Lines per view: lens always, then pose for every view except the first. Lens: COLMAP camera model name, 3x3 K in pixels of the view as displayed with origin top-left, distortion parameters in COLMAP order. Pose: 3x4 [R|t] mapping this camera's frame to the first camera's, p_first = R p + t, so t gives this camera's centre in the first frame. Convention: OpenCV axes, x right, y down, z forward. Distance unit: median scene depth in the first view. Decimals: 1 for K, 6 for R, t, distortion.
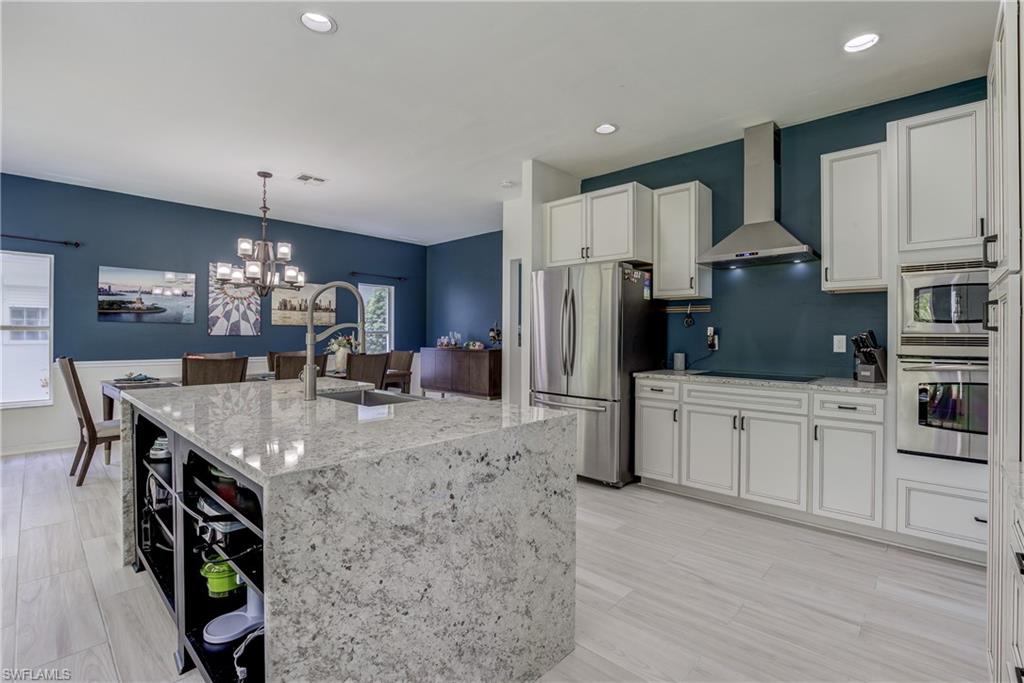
lens RADIAL K [[469.4, 0, 518.2], [0, 469.4, 335.1], [0, 0, 1]] dist [-0.043329, 0.011058]
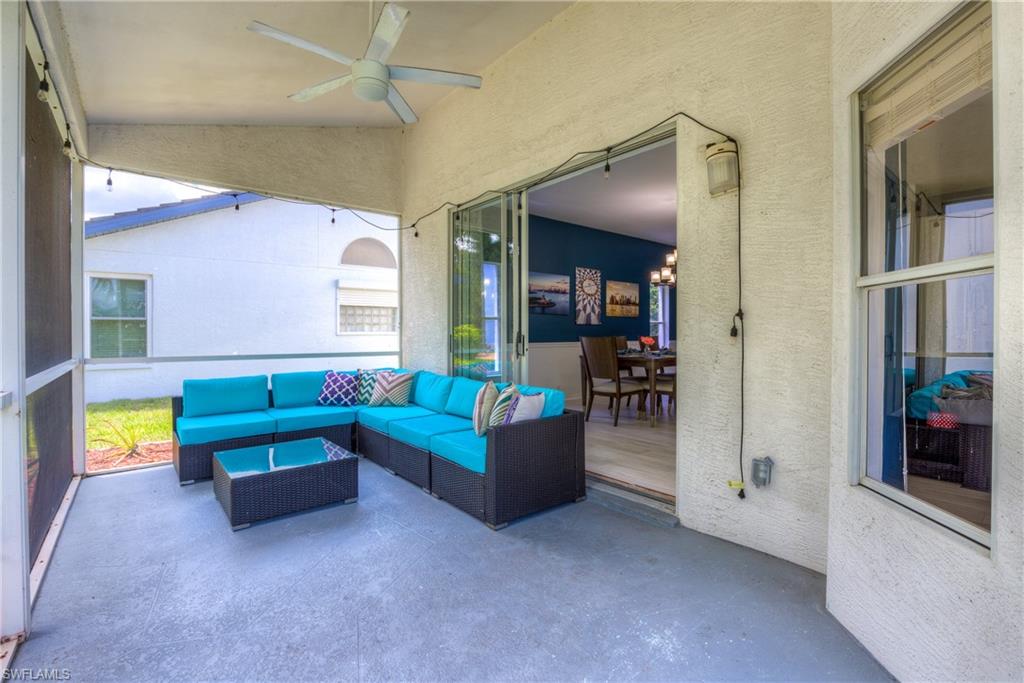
lens RADIAL K [[465.0, 0, 519.9], [0, 465.0, 335.0], [0, 0, 1]] dist [-0.039774, 0.009537]
pose [[0.990767, -0.000033, -0.135576, -0.844062], [0.001502, 0.999941, 0.010731, 0.021816], [0.135568, -0.010836, 0.990709, -0.392959]]
